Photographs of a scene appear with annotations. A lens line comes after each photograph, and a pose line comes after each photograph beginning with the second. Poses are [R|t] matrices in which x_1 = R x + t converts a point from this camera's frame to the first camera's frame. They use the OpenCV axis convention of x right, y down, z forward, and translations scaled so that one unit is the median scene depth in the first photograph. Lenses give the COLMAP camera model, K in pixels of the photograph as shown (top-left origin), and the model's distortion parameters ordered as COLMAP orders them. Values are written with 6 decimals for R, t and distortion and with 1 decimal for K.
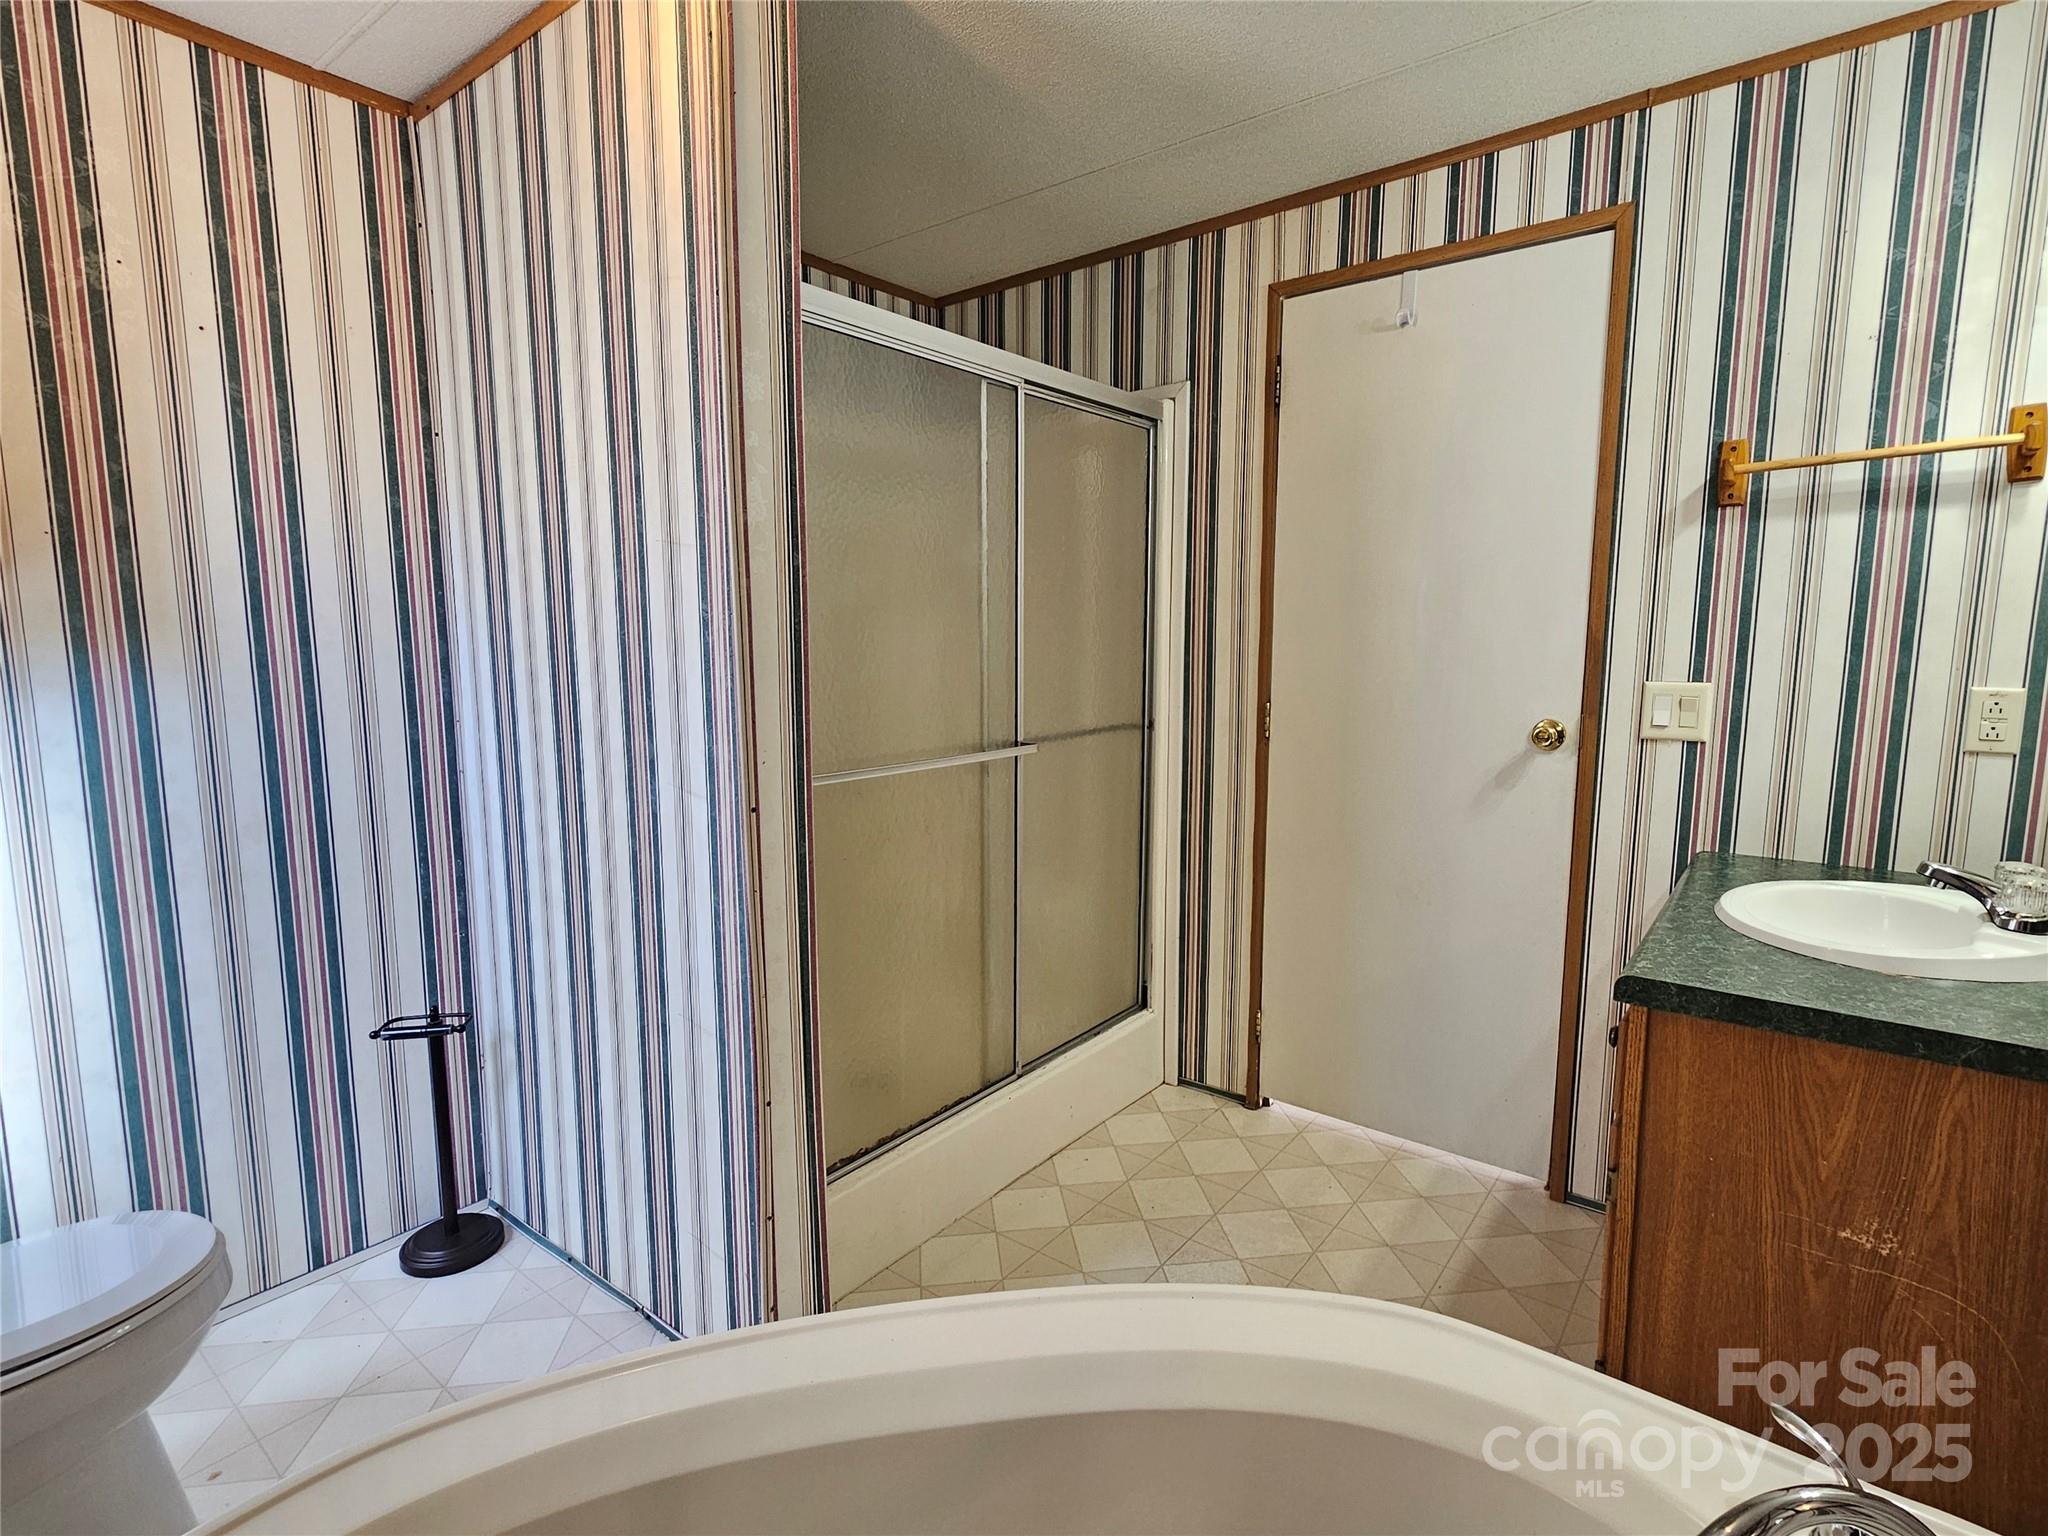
lens RADIAL K [[1002.6, 0, 1058.4], [0, 1002.6, 764.2], [0, 0, 1]] dist [0.000167, 0.000756]
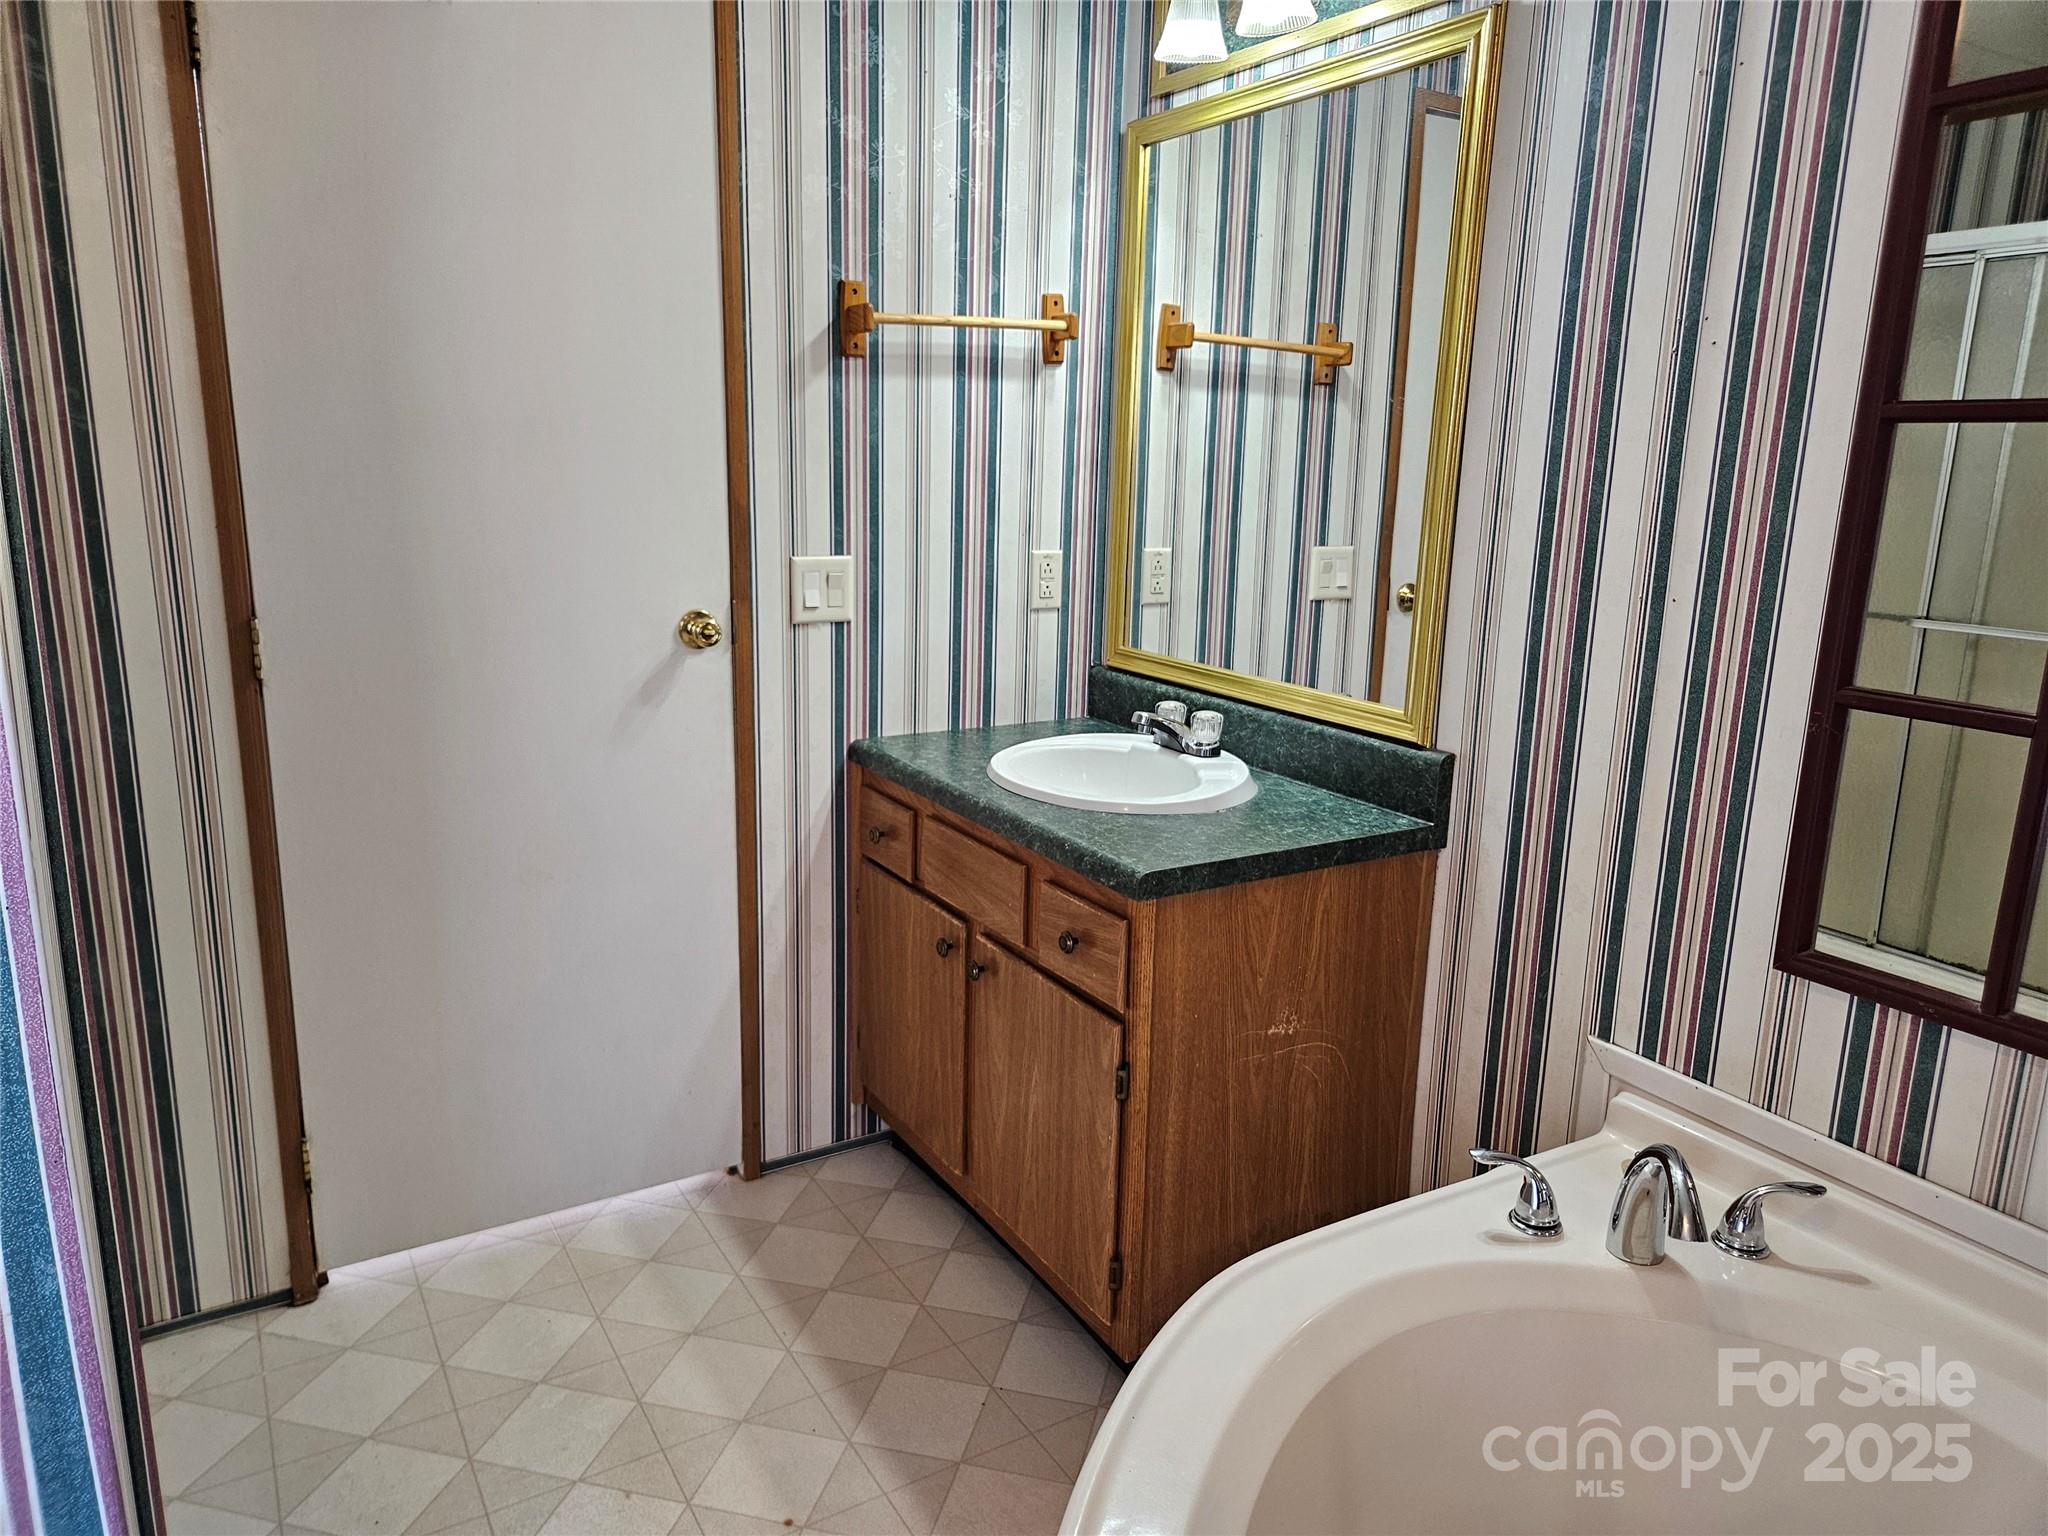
lens RADIAL K [[1375.0, 0, 1024.0], [0, 1375.0, 768.0], [0, 0, 1]] dist [0.067201, -0.068548]
pose [[0.371339, -0.193979, 0.908009, -0.470388], [0.096964, 0.980688, 0.169851, -0.091190], [-0.923421, 0.024972, 0.382976, 0.392023]]
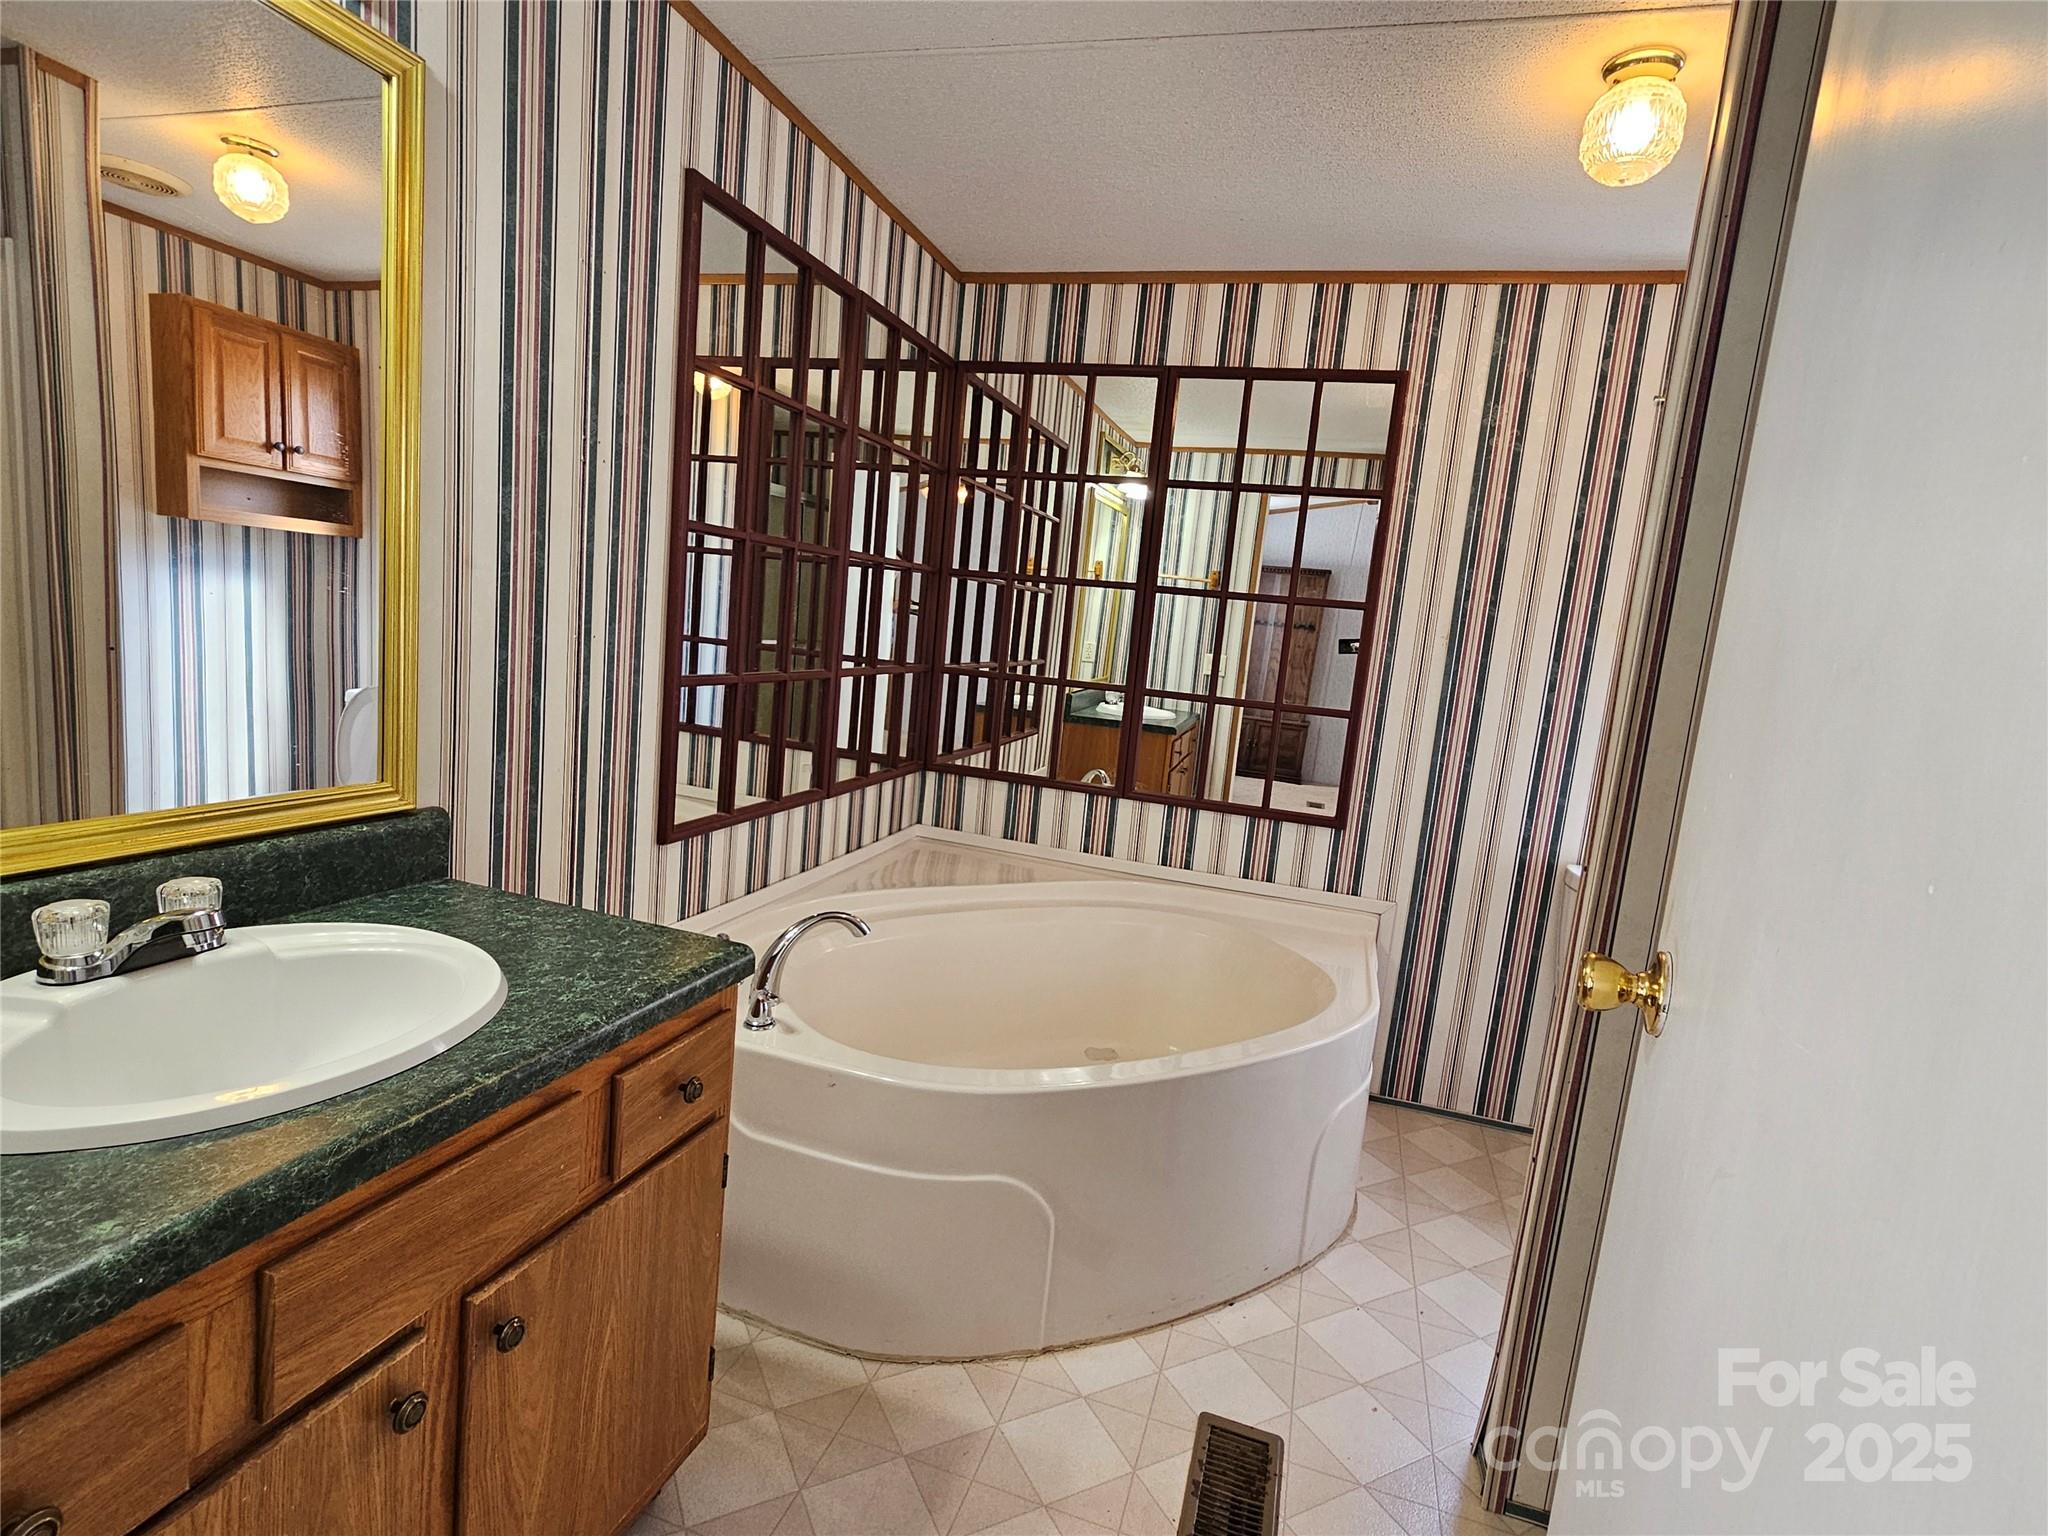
lens RADIAL K [[1072.8, 0, 1039.3], [0, 1072.8, 764.8], [0, 0, 1]] dist [0.002523, 0.000073]
pose [[-0.935527, -0.041950, -0.350756, 0.455104], [-0.142297, 0.953556, 0.265487, -0.207032], [0.323328, 0.298281, -0.898046, 1.369712]]
